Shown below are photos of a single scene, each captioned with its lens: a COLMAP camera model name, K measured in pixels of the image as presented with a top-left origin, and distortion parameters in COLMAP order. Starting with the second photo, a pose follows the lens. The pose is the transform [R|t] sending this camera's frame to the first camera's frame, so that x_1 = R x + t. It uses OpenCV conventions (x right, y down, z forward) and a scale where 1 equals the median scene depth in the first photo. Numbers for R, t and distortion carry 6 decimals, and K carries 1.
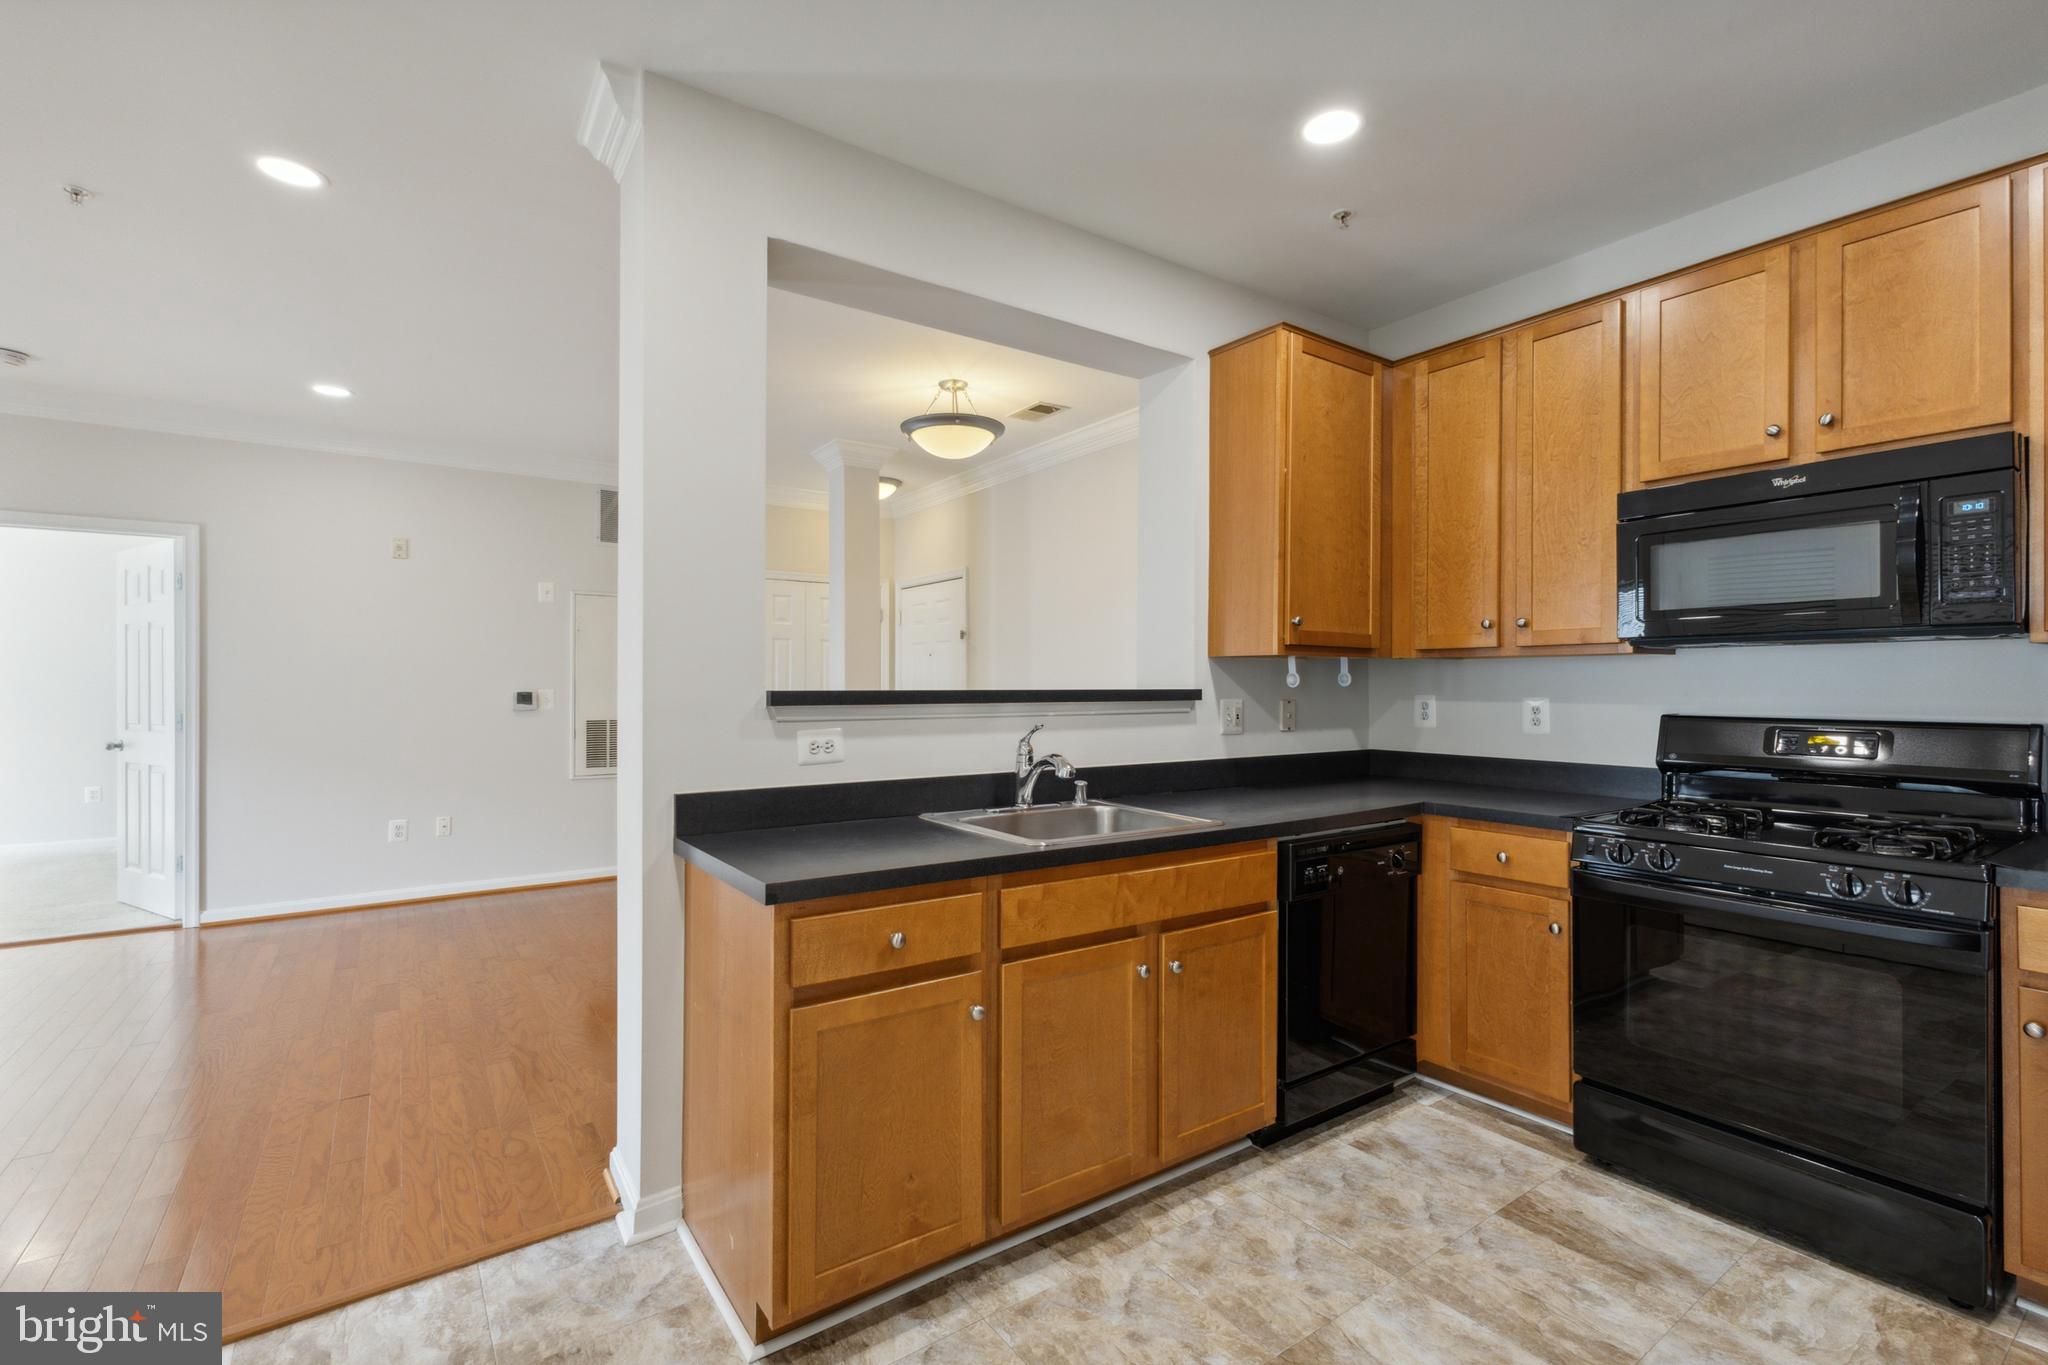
lens RADIAL K [[889.1, 0, 1027.8], [0, 889.1, 688.2], [0, 0, 1]] dist [0.008706, 0.000025]
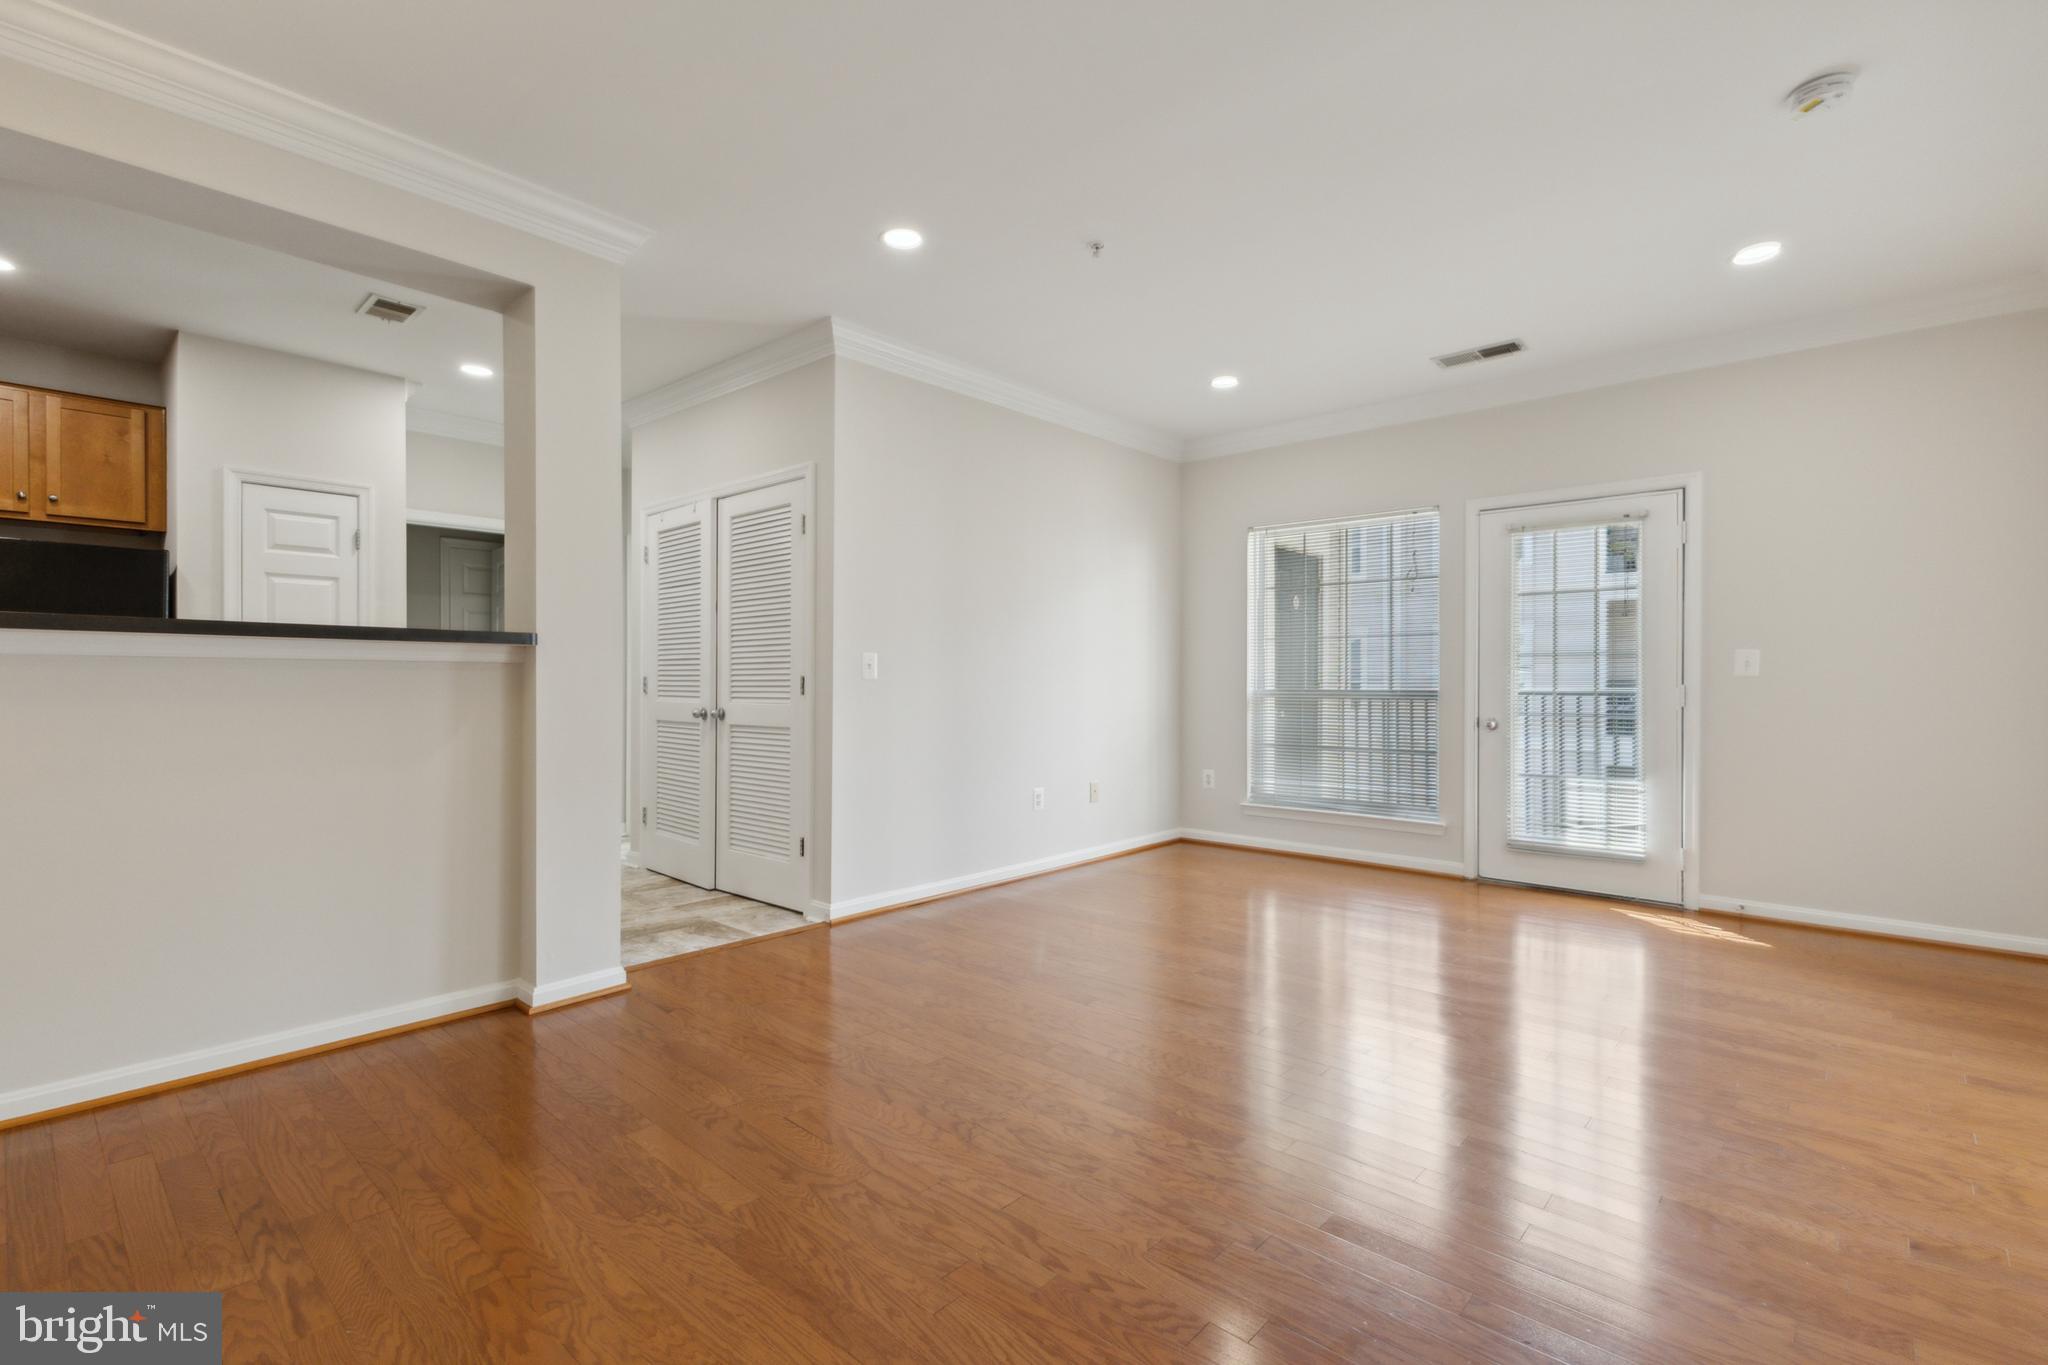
lens RADIAL K [[929.2, 0, 1009.4], [0, 929.2, 676.8], [0, 0, 1]] dist [0.011974, -0.000896]
pose [[-0.978484, -0.003368, -0.206296, -0.559308], [-0.003026, 0.999993, -0.001972, 0.050329], [0.206301, -0.001306, -0.978488, 1.886488]]
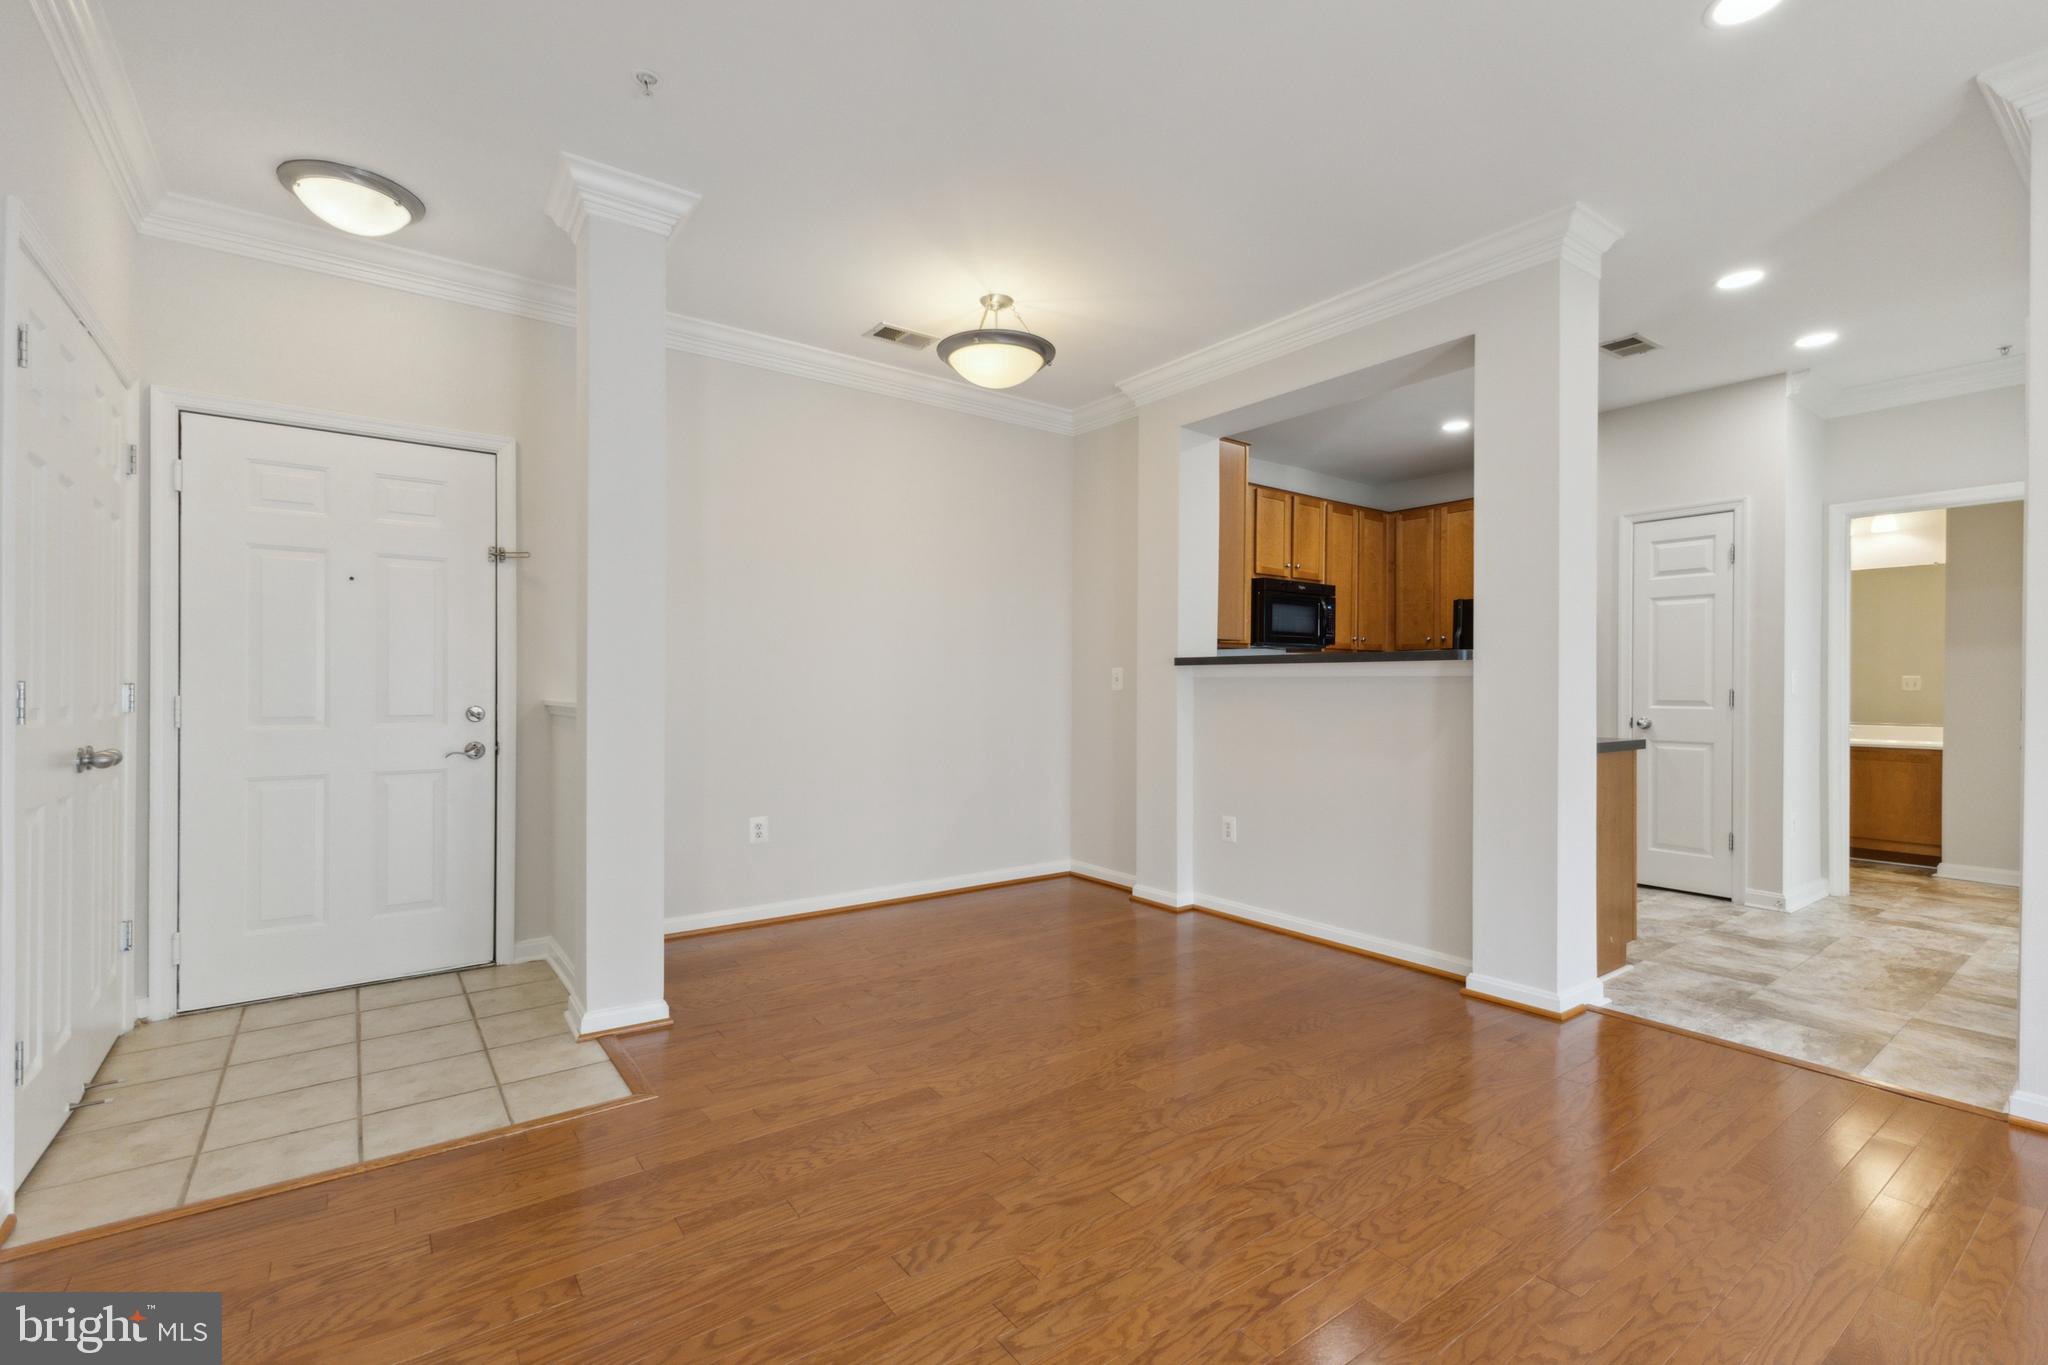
lens RADIAL K [[907.3, 0, 1033.0], [0, 907.3, 691.9], [0, 0, 1]] dist [0.009812, -0.000163]
pose [[-0.016885, -0.005928, 0.999840, -1.328872], [-0.002373, 0.999980, 0.005888, 0.047109], [-0.999855, -0.002273, -0.016899, 1.338529]]
